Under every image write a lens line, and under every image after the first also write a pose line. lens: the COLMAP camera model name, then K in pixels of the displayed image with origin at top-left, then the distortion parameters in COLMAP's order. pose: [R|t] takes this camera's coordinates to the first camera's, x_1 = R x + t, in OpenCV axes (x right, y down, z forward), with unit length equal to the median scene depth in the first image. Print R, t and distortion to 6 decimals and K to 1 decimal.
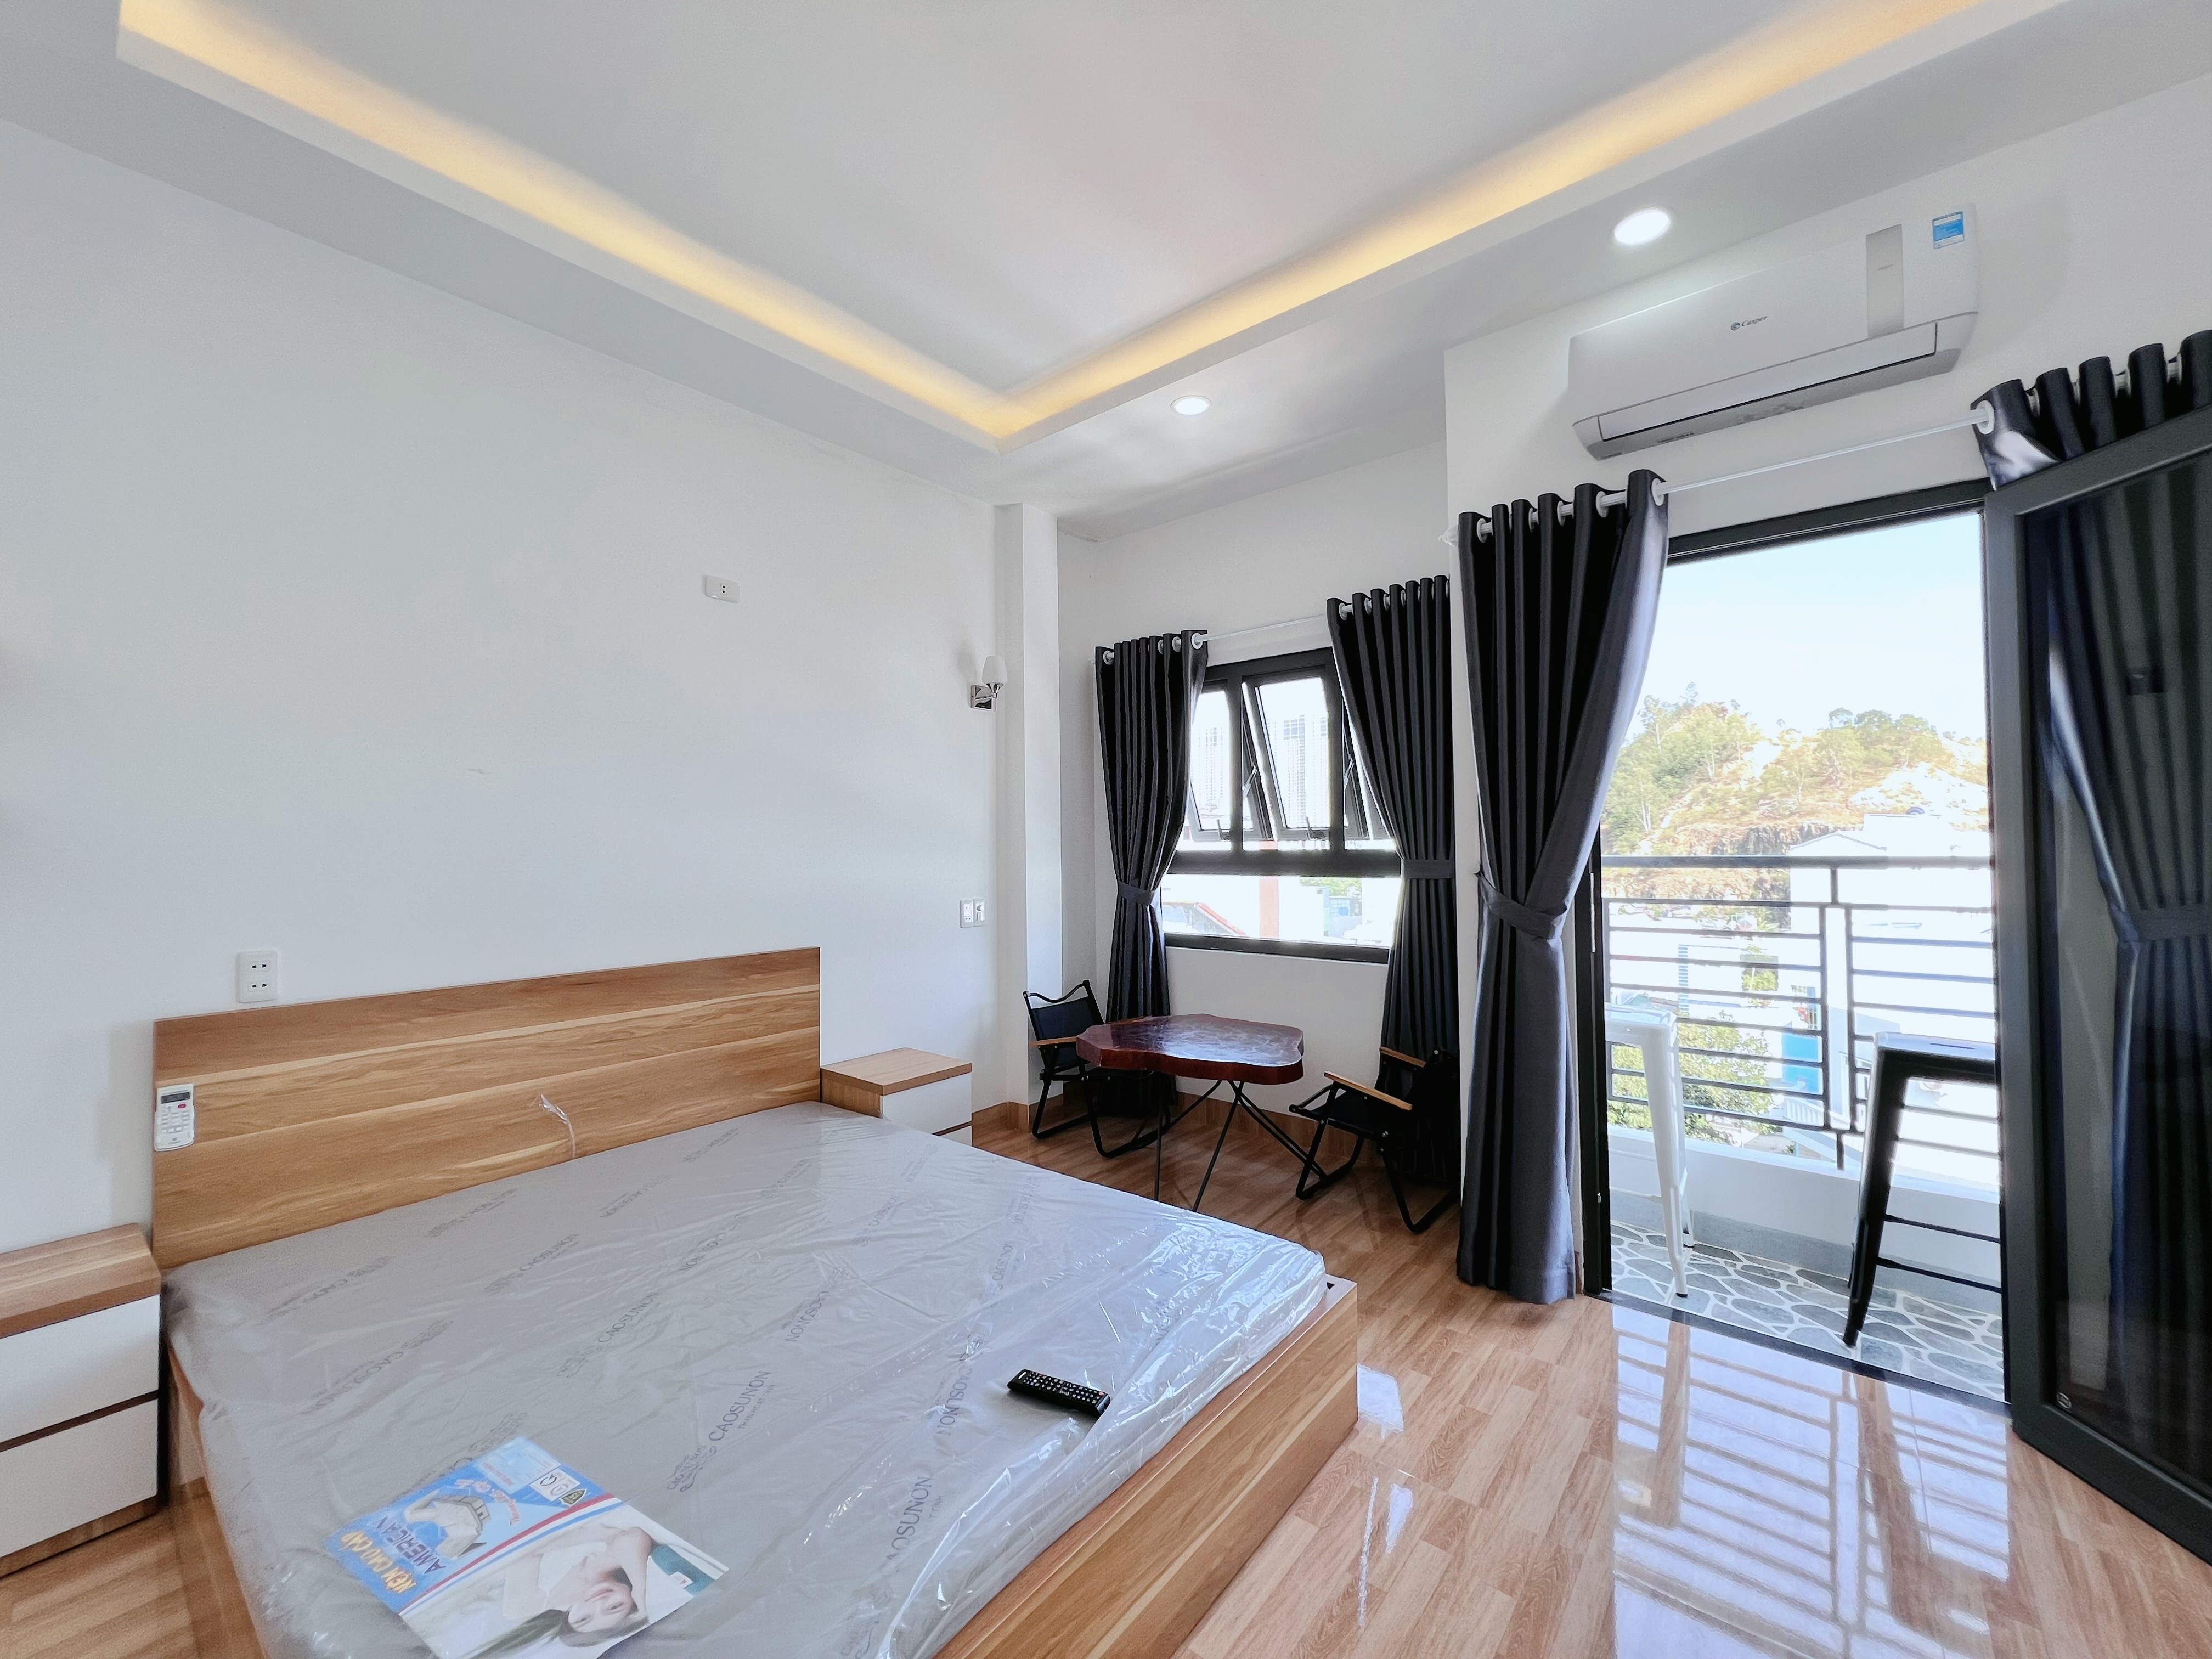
lens RADIAL K [[883.2, 0, 1106.0], [0, 883.2, 829.5], [0, 0, 1]] dist [-0.001710, -0.000195]
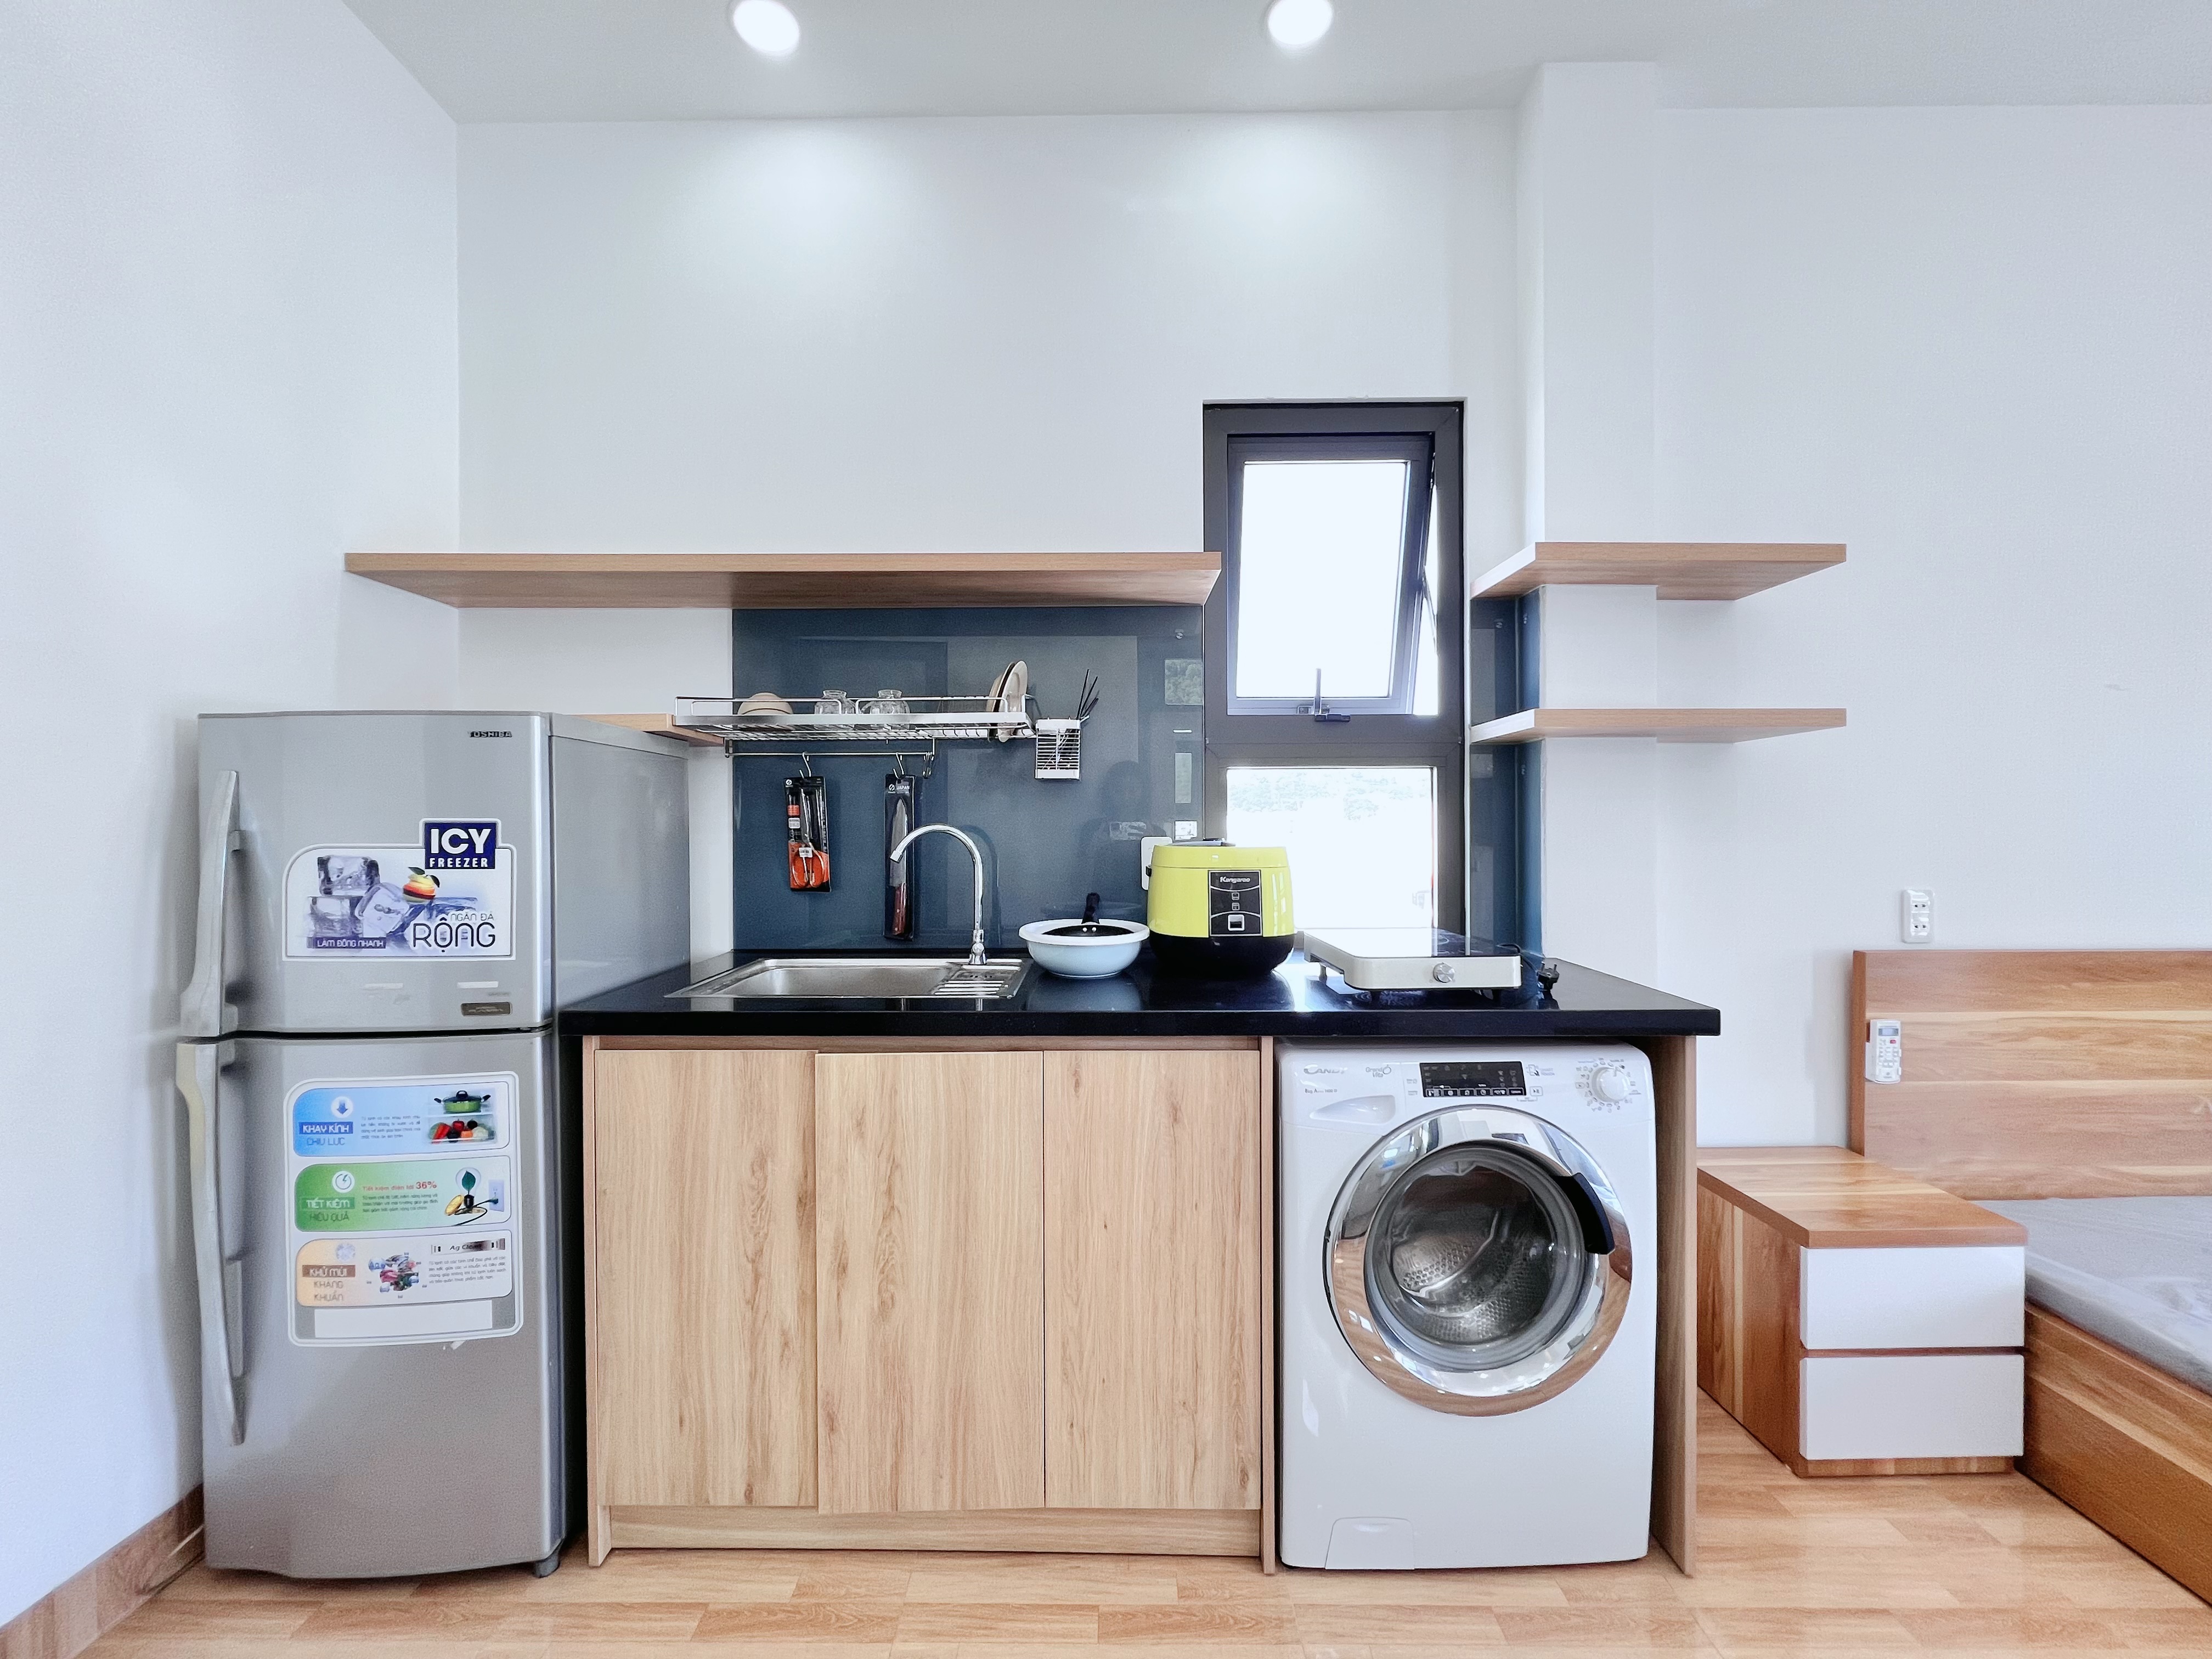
lens RADIAL K [[883.2, 0, 1106.0], [0, 883.2, 829.5], [0, 0, 1]] dist [-0.001710, -0.000195]
pose [[0.636569, 0.013355, -0.771104, -0.670193], [0.009371, 0.999642, 0.025049, 0.035000], [0.771163, -0.023172, 0.636216, -0.233000]]
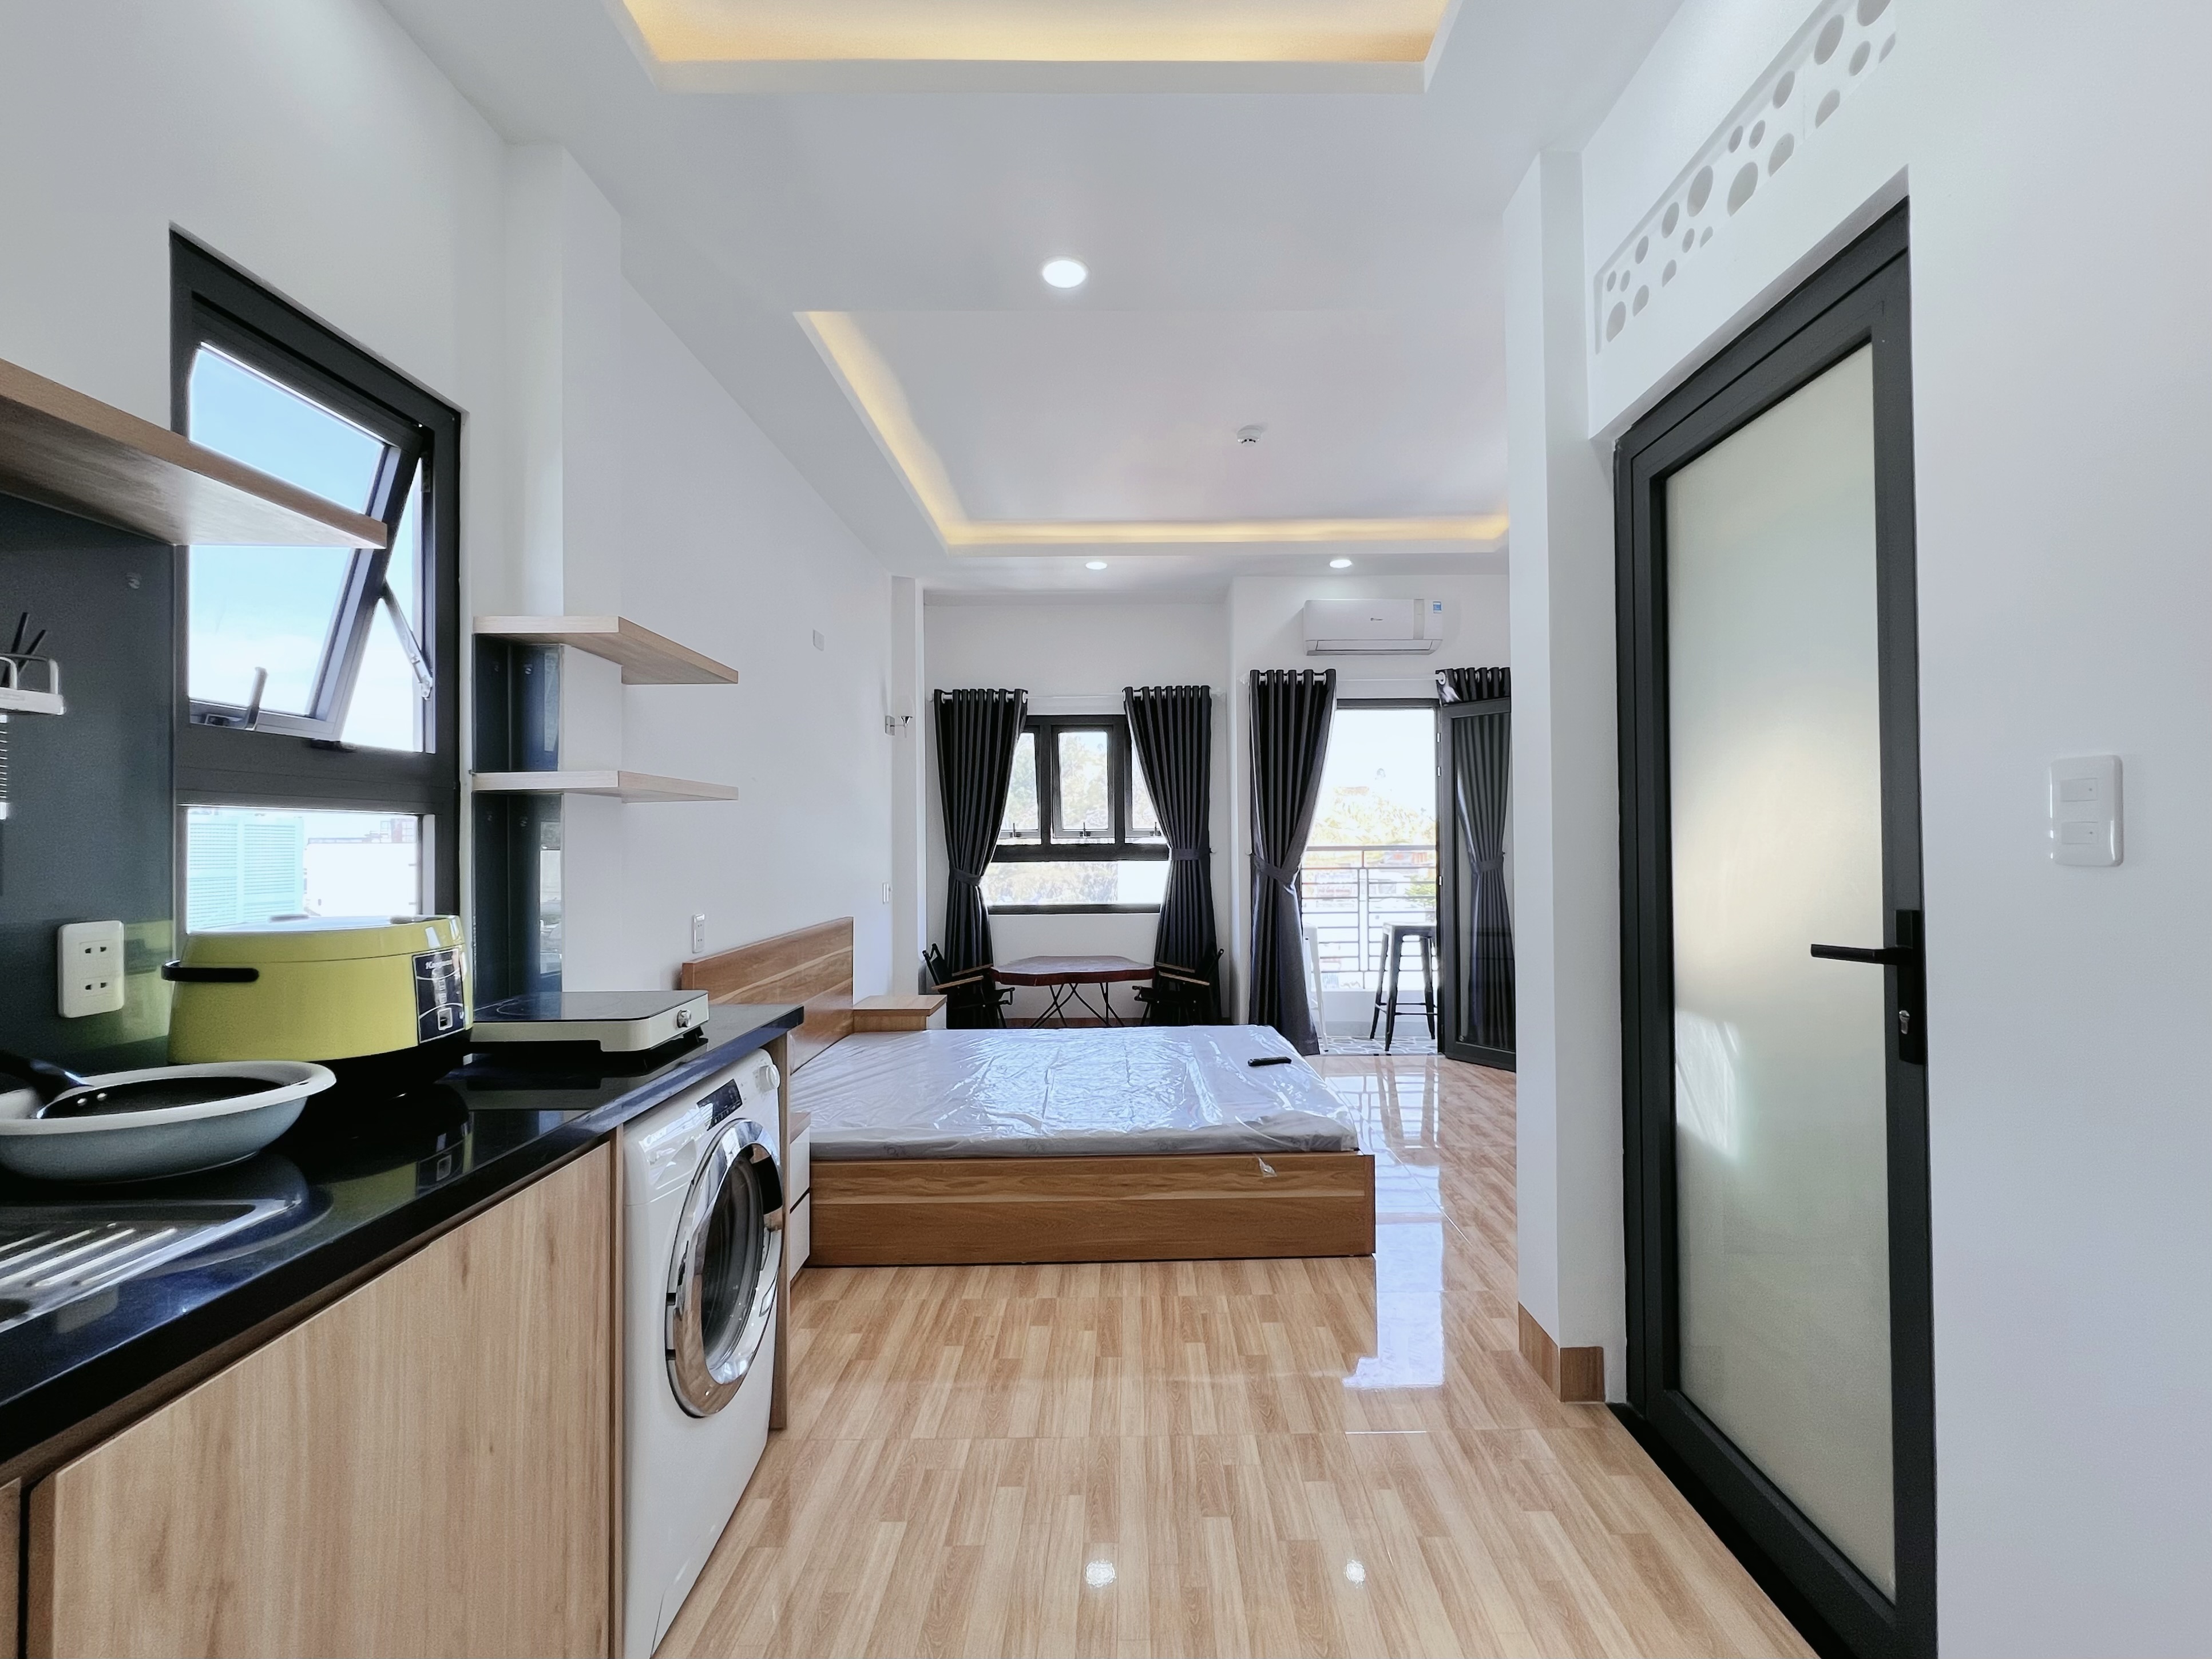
lens RADIAL K [[953.9, 0, 1106.0], [0, 953.9, 829.5], [0, 0, 1]] dist [-0.000469, -0.000010]
pose [[0.768709, 0.012396, 0.639479, -1.162833], [-0.011077, 0.999920, -0.006068, 0.011833], [-0.639503, -0.002419, 0.768785, -0.405041]]
